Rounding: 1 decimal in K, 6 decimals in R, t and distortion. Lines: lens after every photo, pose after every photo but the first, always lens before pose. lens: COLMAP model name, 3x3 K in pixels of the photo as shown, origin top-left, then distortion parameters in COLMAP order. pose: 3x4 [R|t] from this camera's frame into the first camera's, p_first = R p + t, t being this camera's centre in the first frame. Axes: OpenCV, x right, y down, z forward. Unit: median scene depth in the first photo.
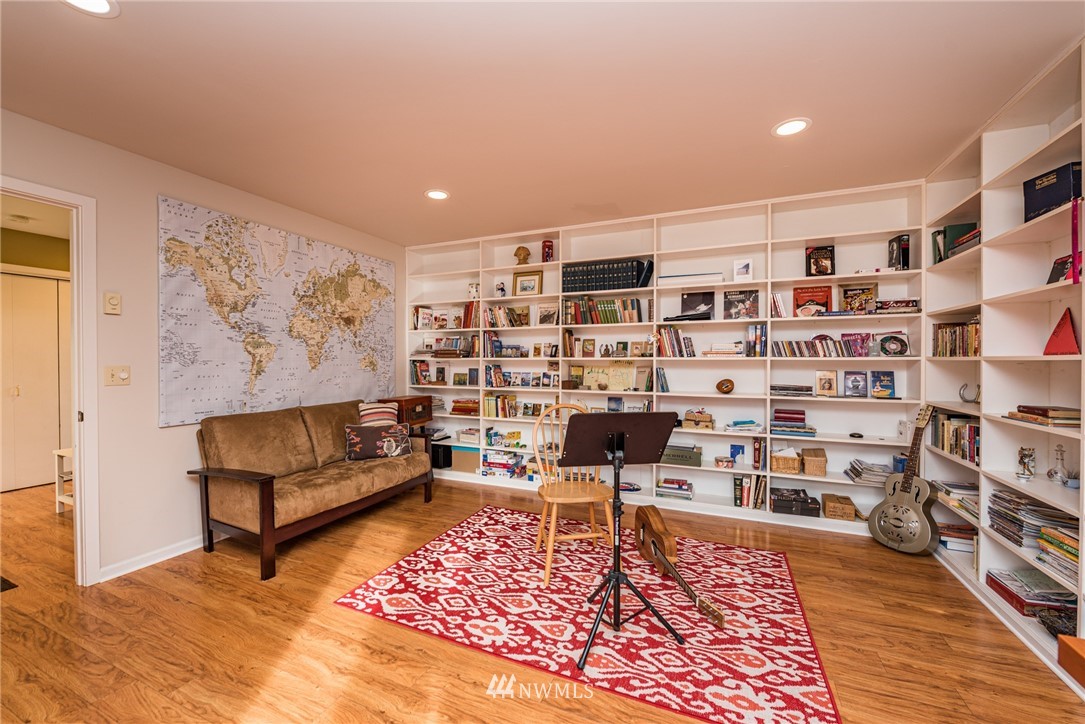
lens RADIAL K [[431.5, 0, 541.1], [0, 431.5, 364.1], [0, 0, 1]] dist [-0.002254, -0.003198]
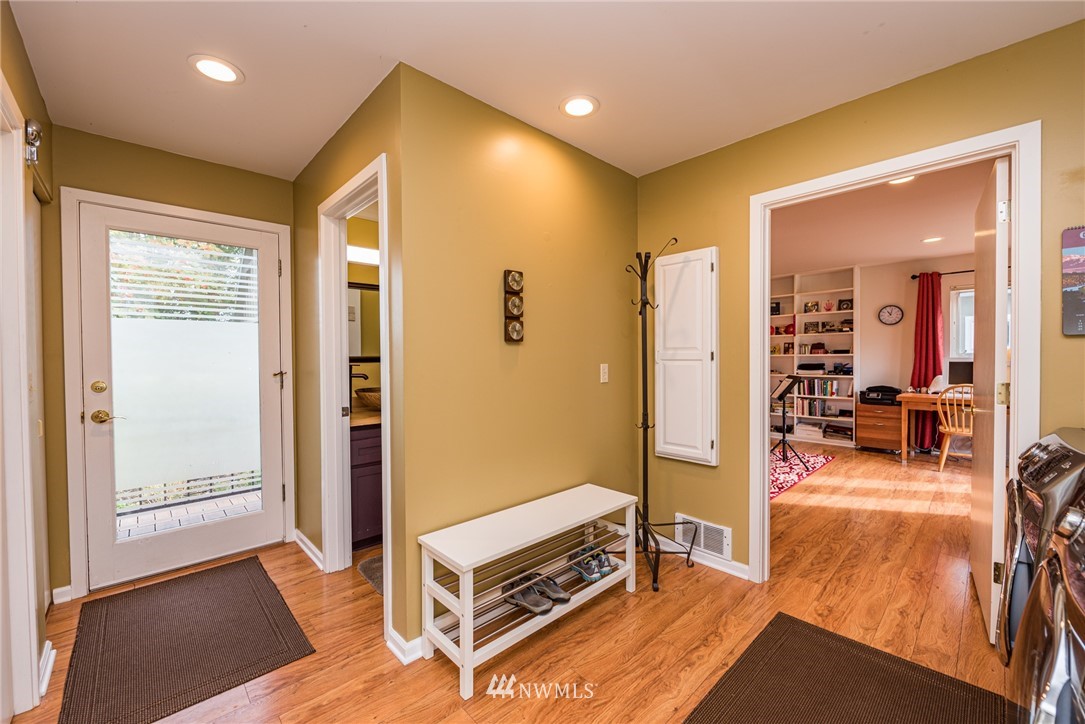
lens RADIAL K [[431.5, 0, 541.1], [0, 431.5, 364.1], [0, 0, 1]] dist [-0.002254, -0.003198]
pose [[0.380985, -0.018443, 0.924397, -1.734102], [0.017631, 0.999764, 0.012680, -0.011475], [-0.924413, 0.011467, 0.381220, 0.862308]]
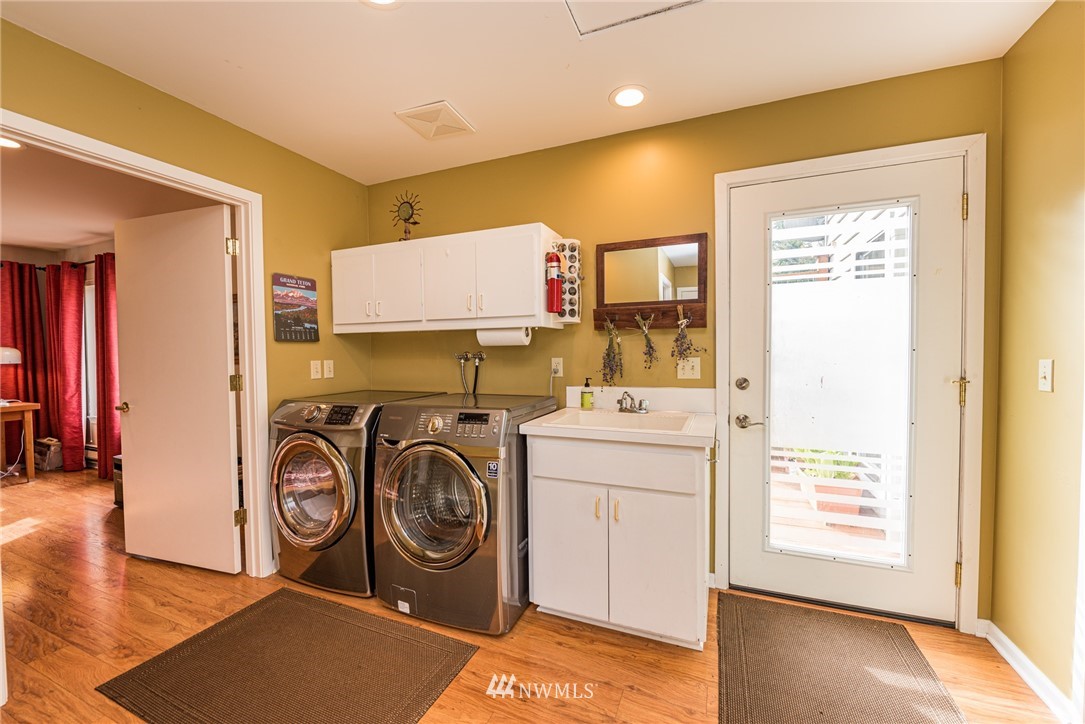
lens RADIAL K [[431.5, 0, 541.1], [0, 431.5, 364.1], [0, 0, 1]] dist [-0.002254, -0.003198]
pose [[-0.999793, 0.008996, -0.018241, -1.495788], [0.008278, 0.999202, 0.039082, -0.013532], [0.018579, 0.038923, -0.999069, 1.302648]]
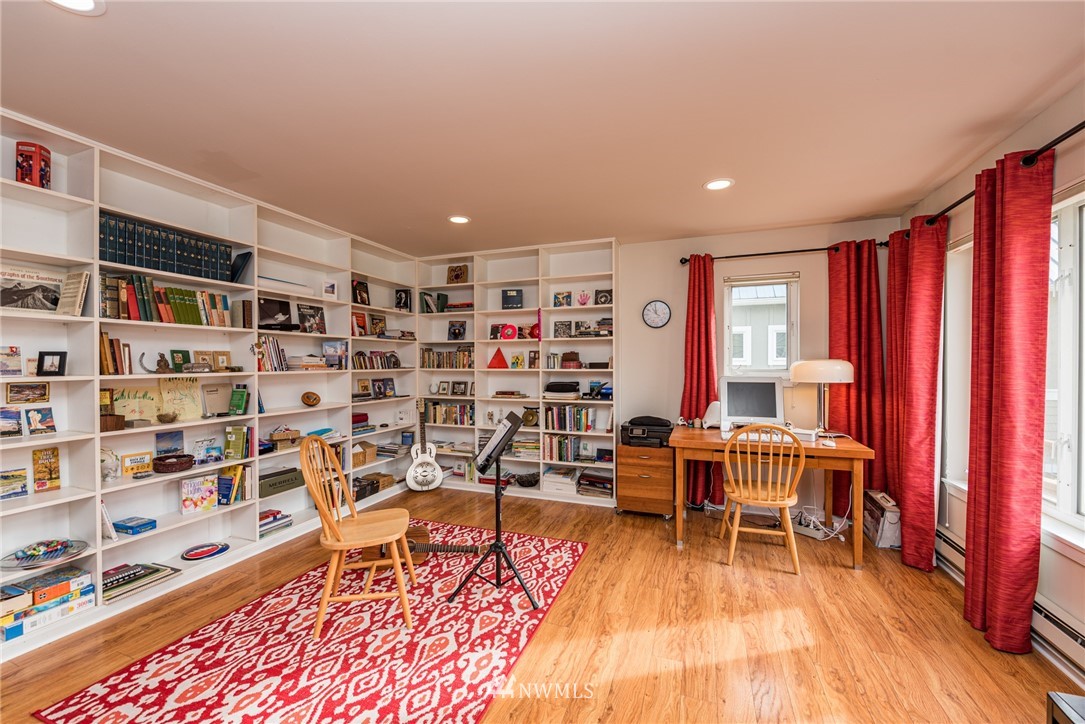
lens RADIAL K [[431.5, 0, 541.1], [0, 431.5, 364.1], [0, 0, 1]] dist [-0.002254, -0.003198]
pose [[-0.061166, -0.004181, 0.998119, -0.704048], [0.013358, 0.999898, 0.005007, -0.032787], [-0.998038, 0.013639, -0.061104, 0.600041]]
